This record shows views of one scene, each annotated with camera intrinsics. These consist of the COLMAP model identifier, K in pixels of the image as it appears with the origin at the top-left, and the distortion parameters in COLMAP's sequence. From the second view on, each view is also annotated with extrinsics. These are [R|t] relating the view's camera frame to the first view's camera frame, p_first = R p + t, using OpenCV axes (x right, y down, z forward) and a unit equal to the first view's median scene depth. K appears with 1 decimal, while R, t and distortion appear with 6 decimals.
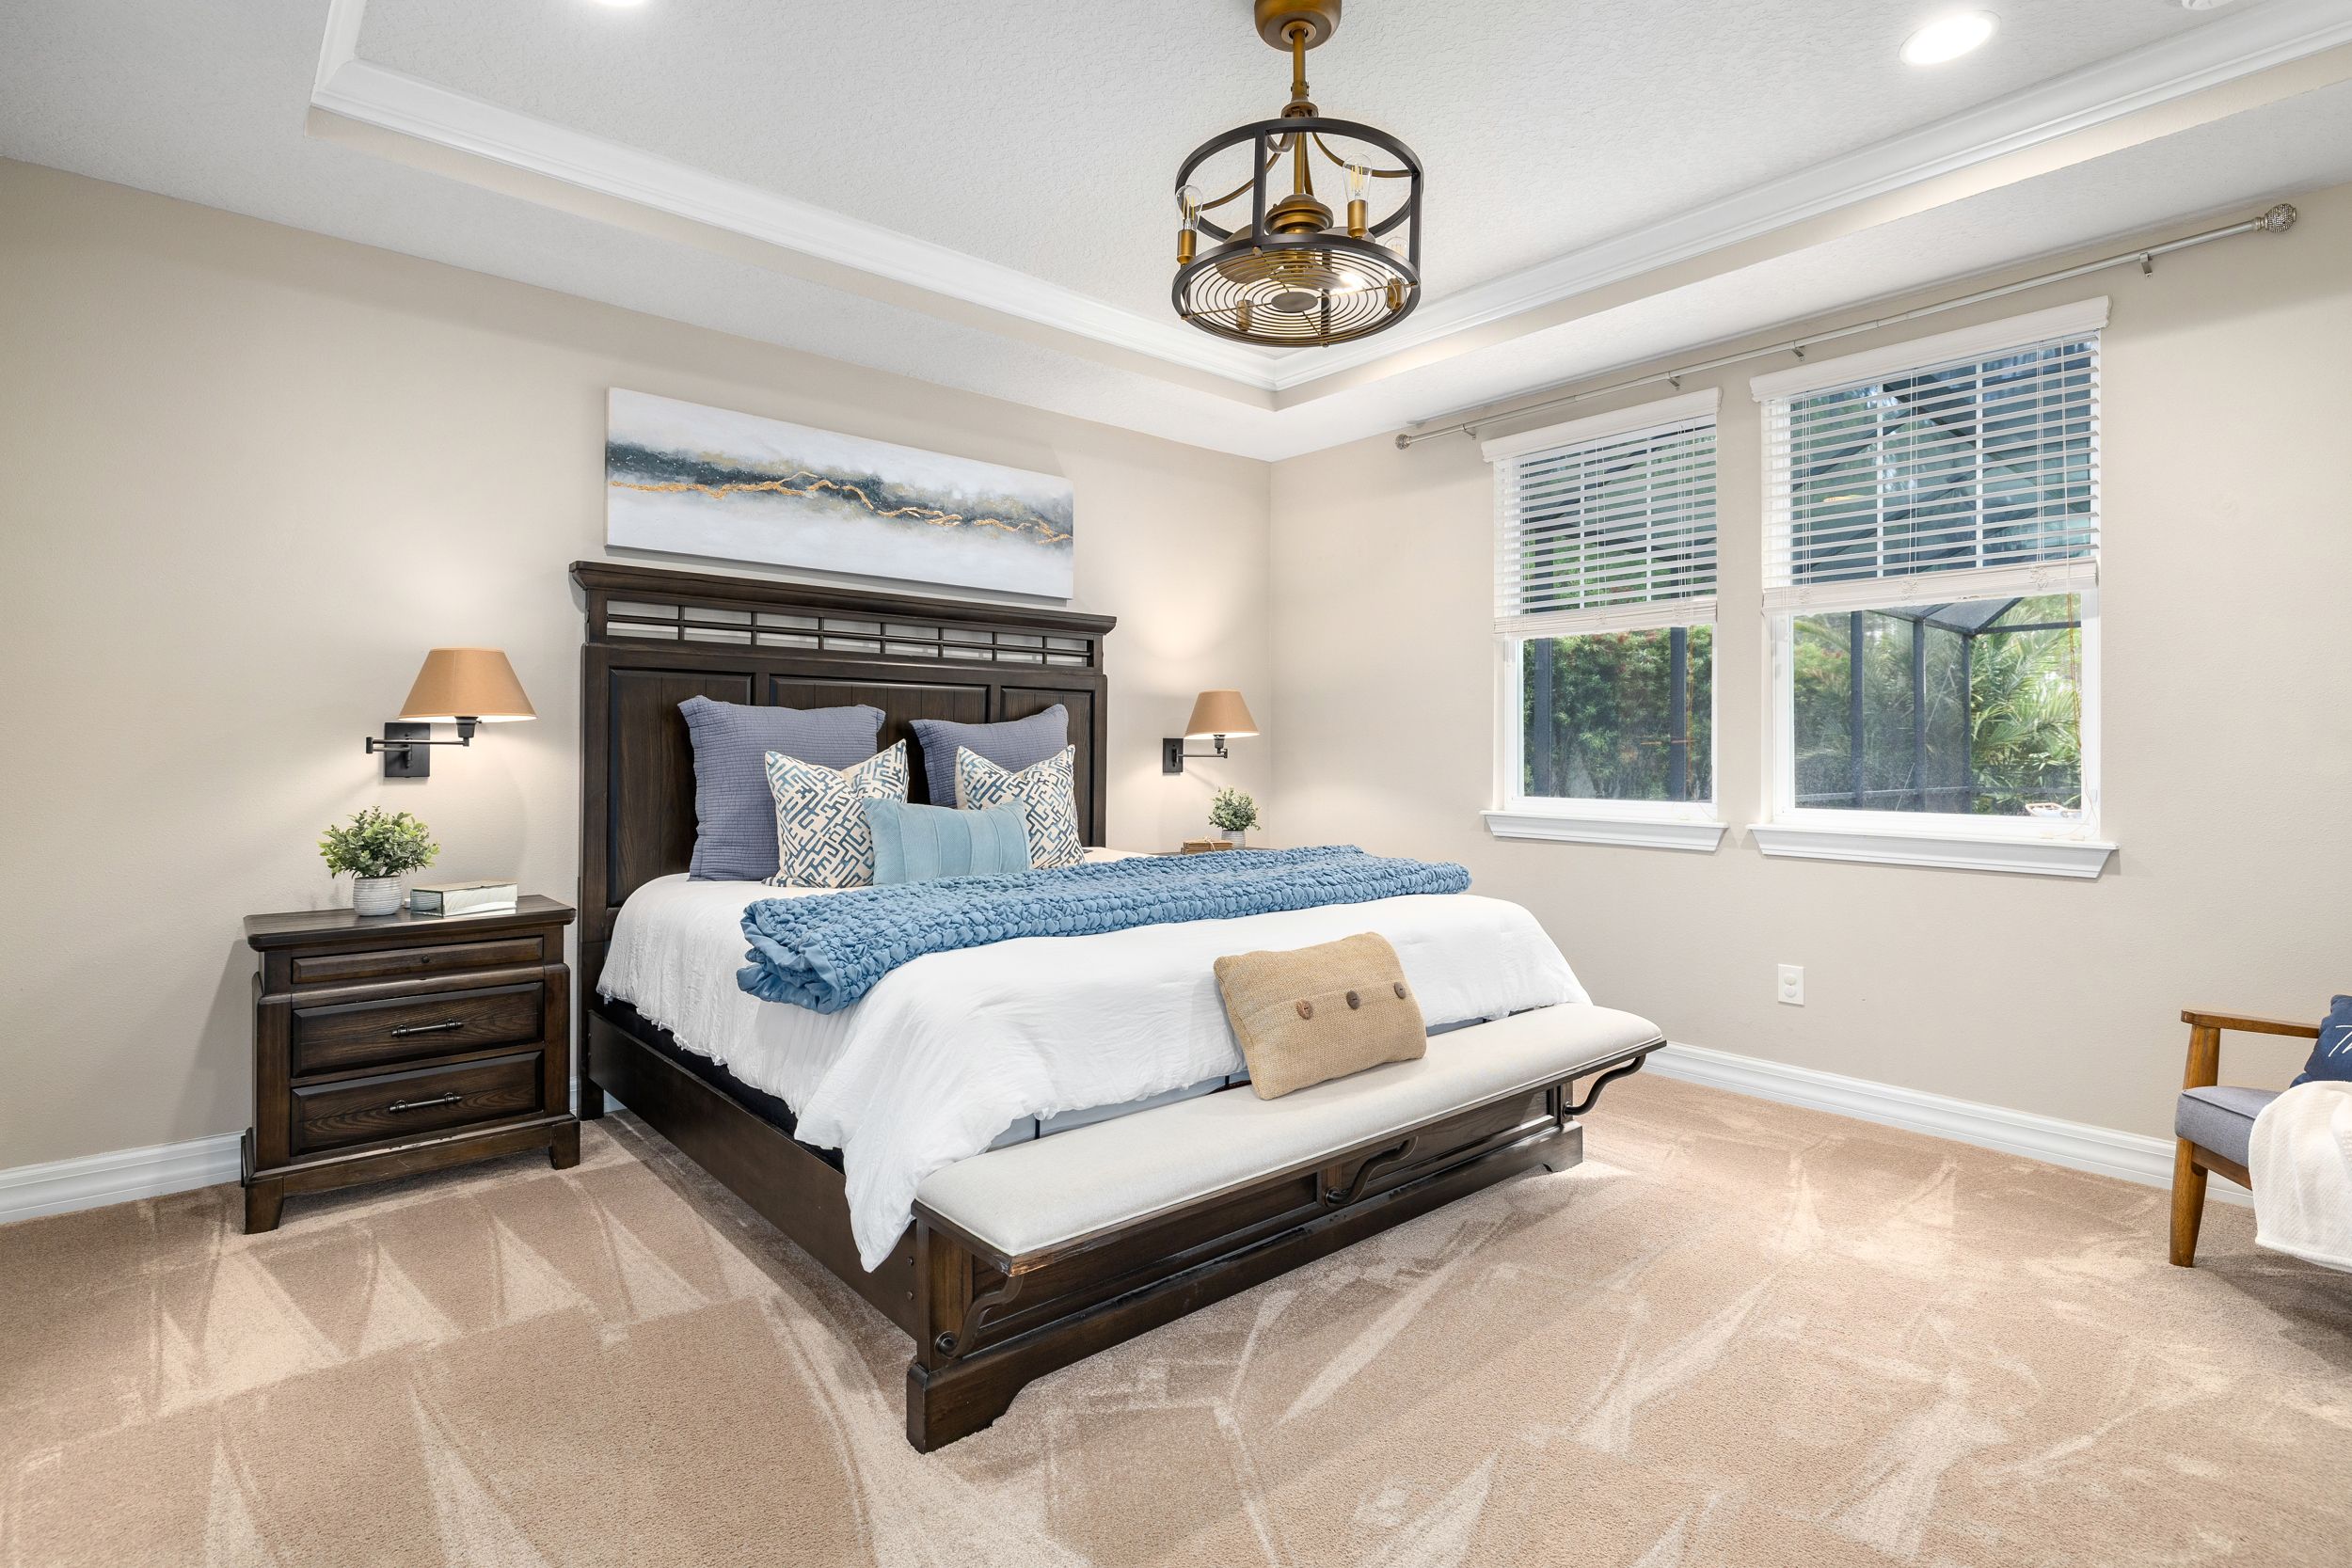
lens RADIAL K [[1139.7, 0, 1160.6], [0, 1139.7, 751.4], [0, 0, 1]] dist [-0.004463, 0.001269]
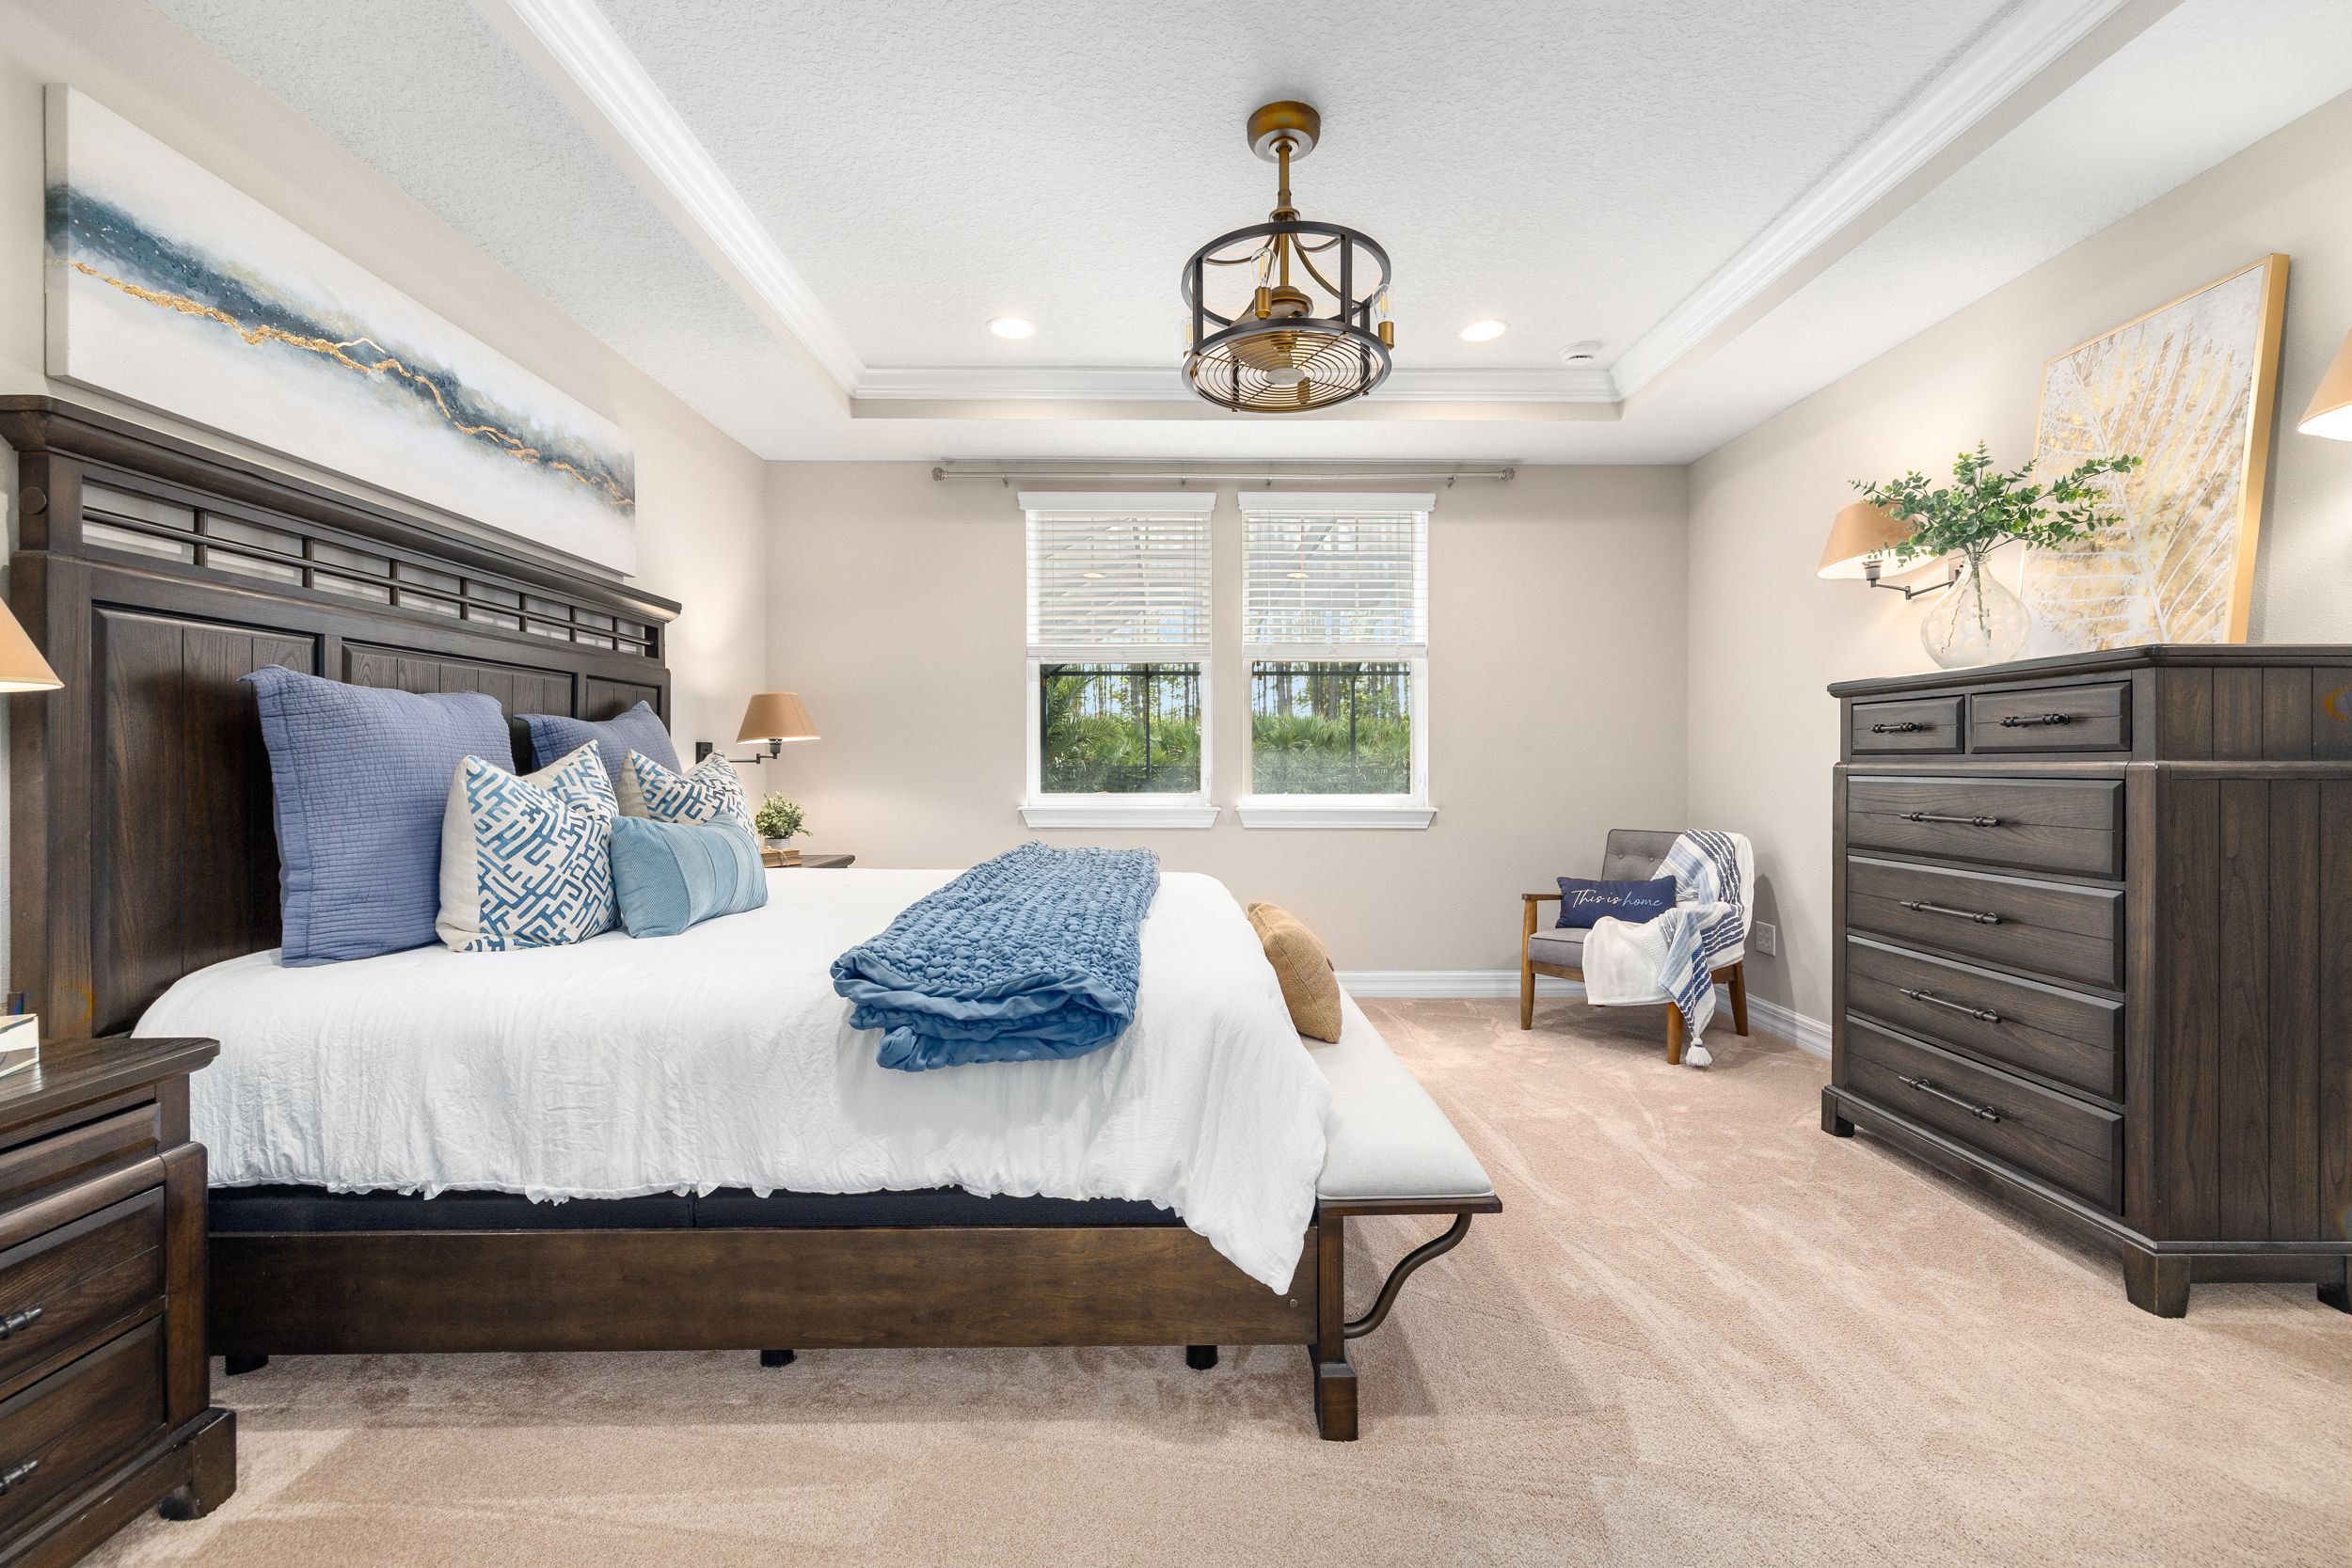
lens RADIAL K [[987.8, 0, 1178.0], [0, 987.8, 767.1], [0, 0, 1]] dist [0.000155, -0.000407]
pose [[0.637278, -0.008848, 0.770584, -0.498168], [0.001524, 0.999947, 0.010221, 0.001442], [-0.770633, -0.005339, 0.637257, 0.281566]]
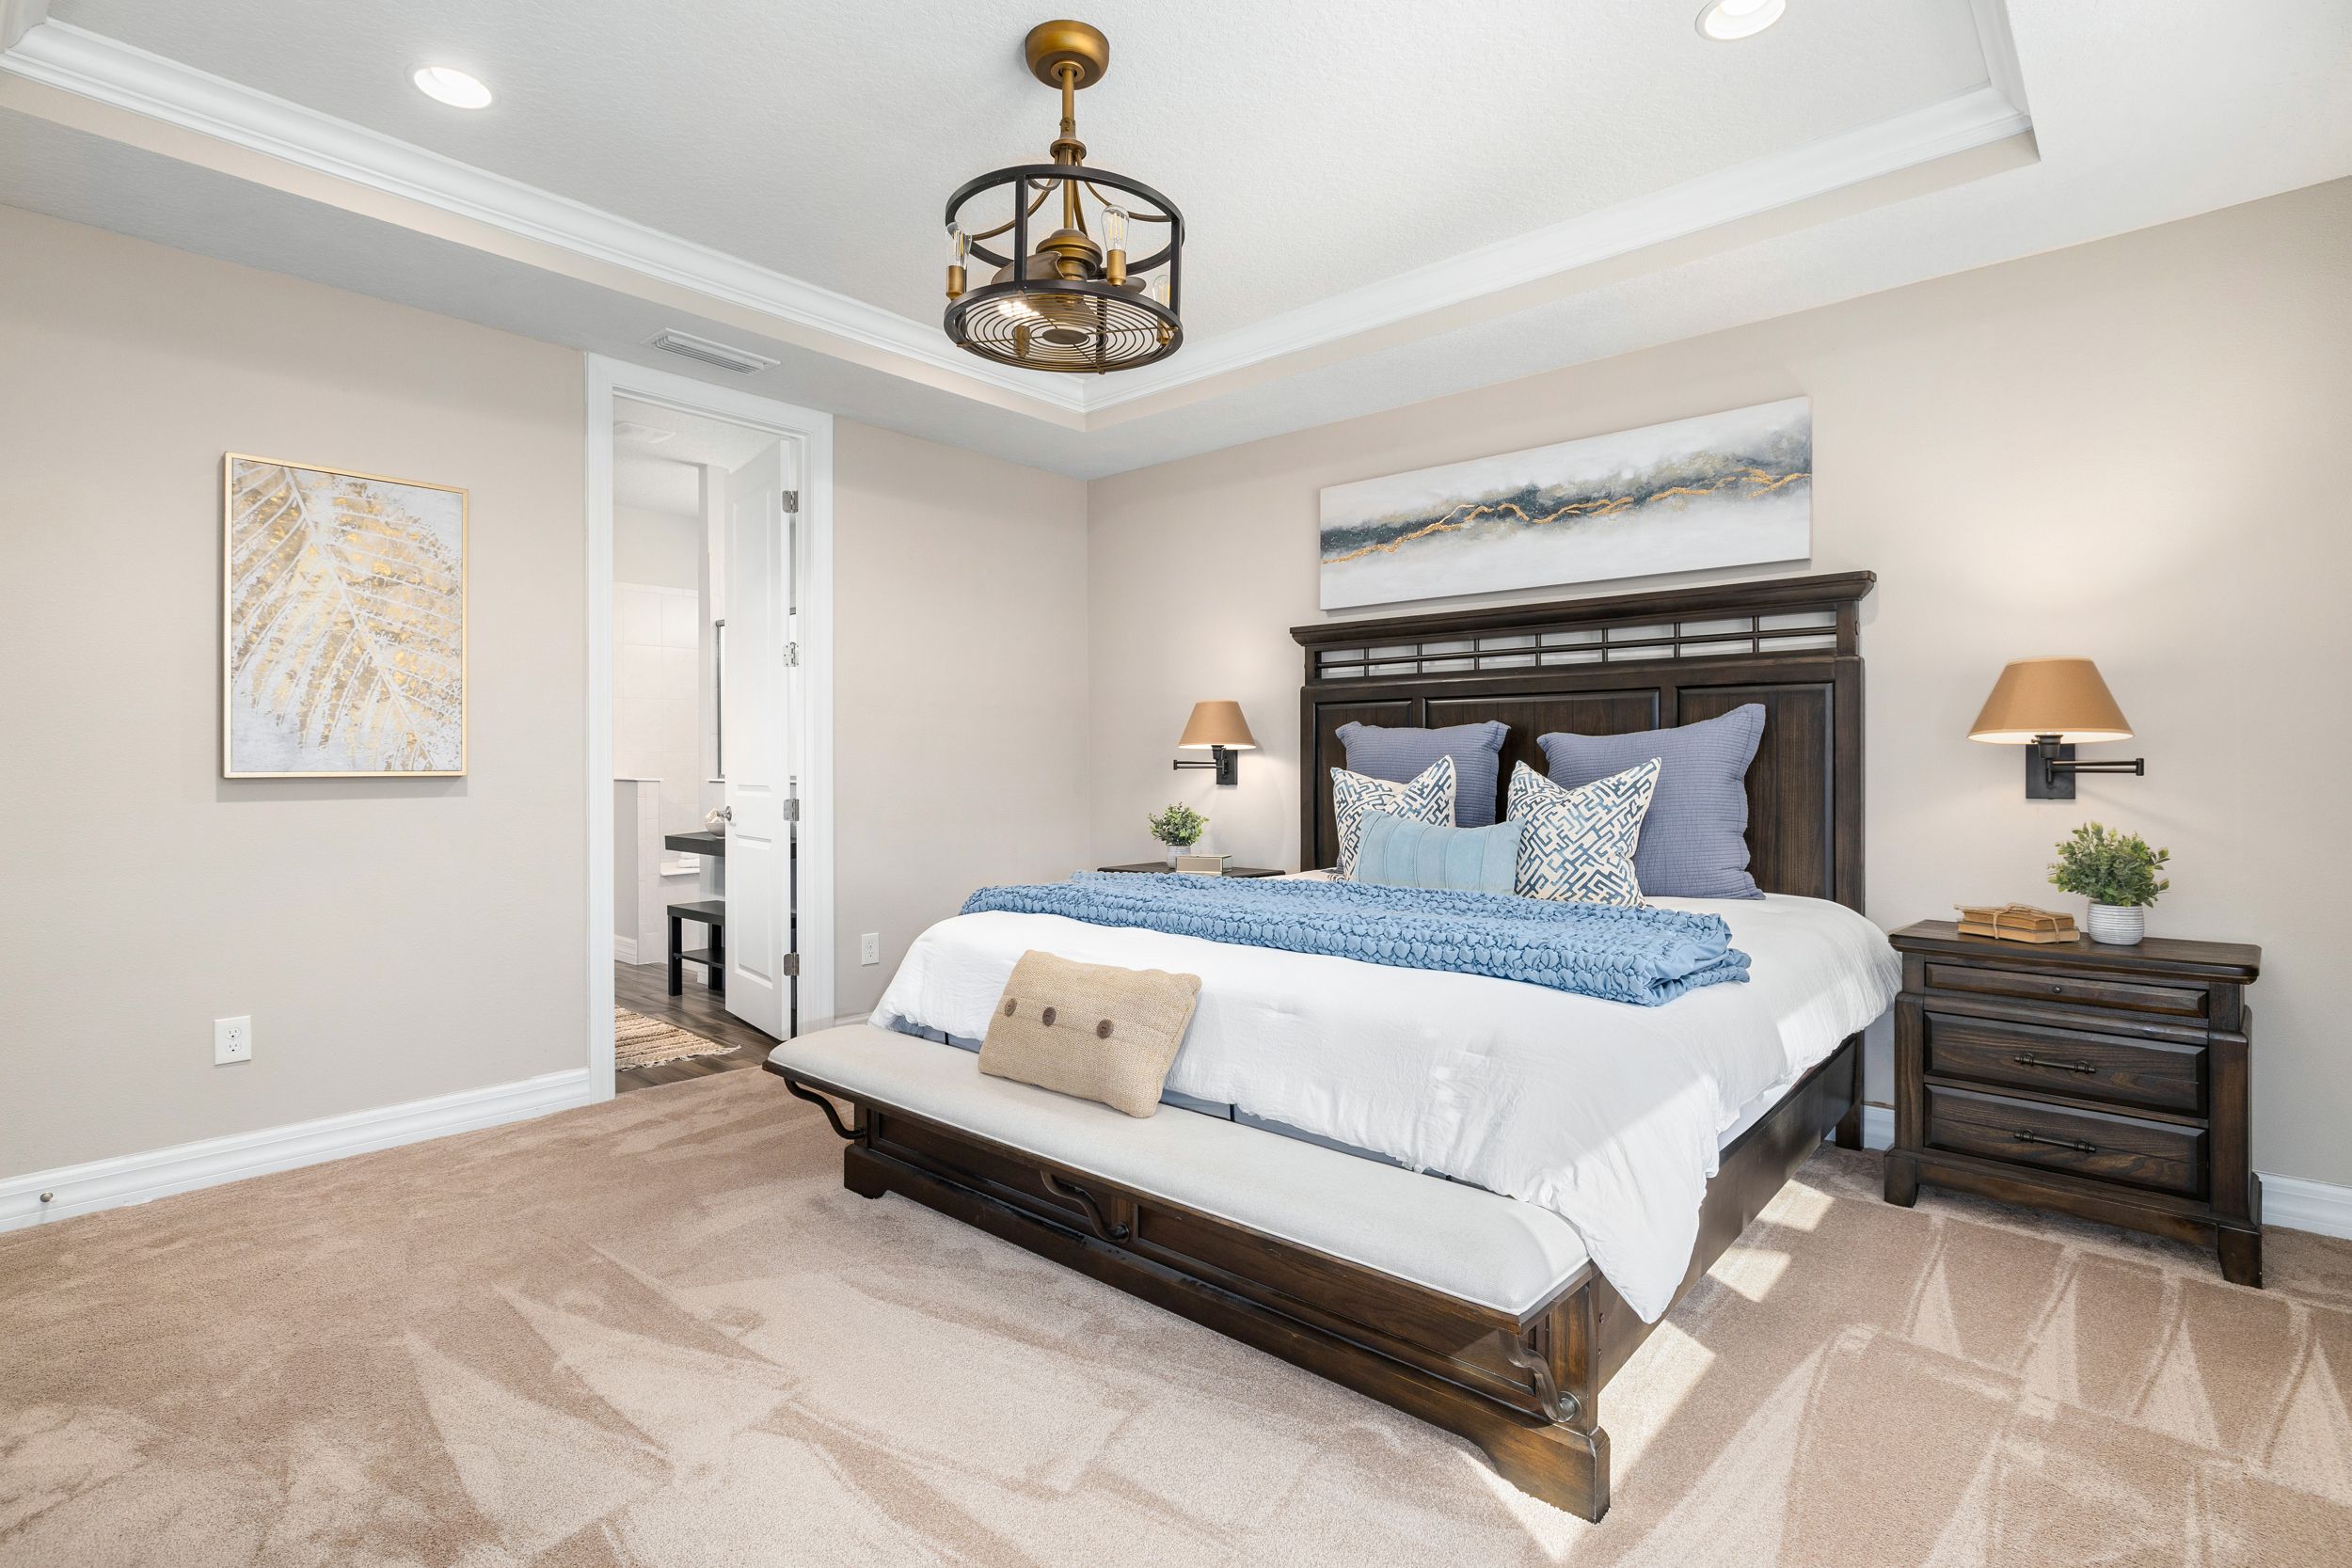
lens RADIAL K [[1139.7, 0, 1163.0], [0, 1139.7, 771.2], [0, 0, 1]] dist [-0.004463, 0.001269]
pose [[0.125488, 0.000125, -0.992095, 0.768292], [0.003827, 0.999992, 0.000610, 0.001824], [0.992088, -0.003874, 0.125487, 0.636671]]
